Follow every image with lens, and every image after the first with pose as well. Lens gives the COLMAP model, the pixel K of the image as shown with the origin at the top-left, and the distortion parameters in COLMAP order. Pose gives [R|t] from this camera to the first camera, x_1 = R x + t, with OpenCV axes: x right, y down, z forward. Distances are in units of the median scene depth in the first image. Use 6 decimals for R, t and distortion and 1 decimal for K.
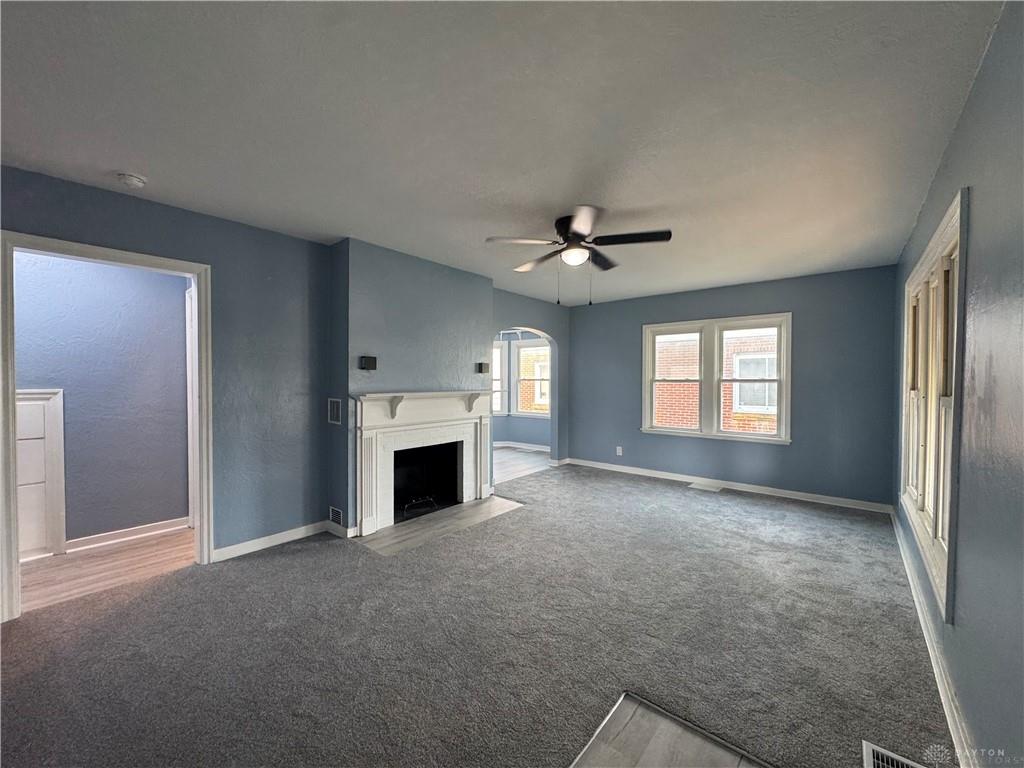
lens RADIAL K [[407.9, 0, 514.2], [0, 407.9, 386.5], [0, 0, 1]] dist [-0.002538, -0.000082]
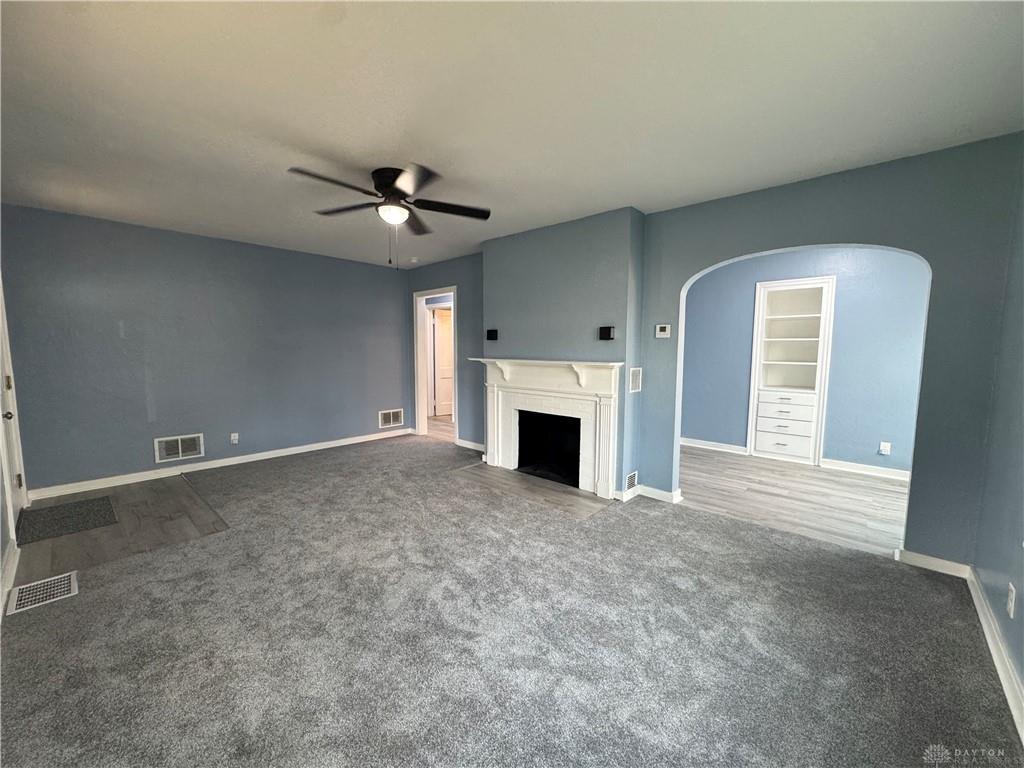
lens RADIAL K [[407.9, 0, 514.2], [0, 407.9, 386.5], [0, 0, 1]] dist [-0.002538, -0.000082]
pose [[-0.045412, 0.095111, -0.994430, 0.896302], [-0.019210, 0.995190, 0.096061, -0.019747], [0.998784, 0.023466, -0.043366, 1.083901]]
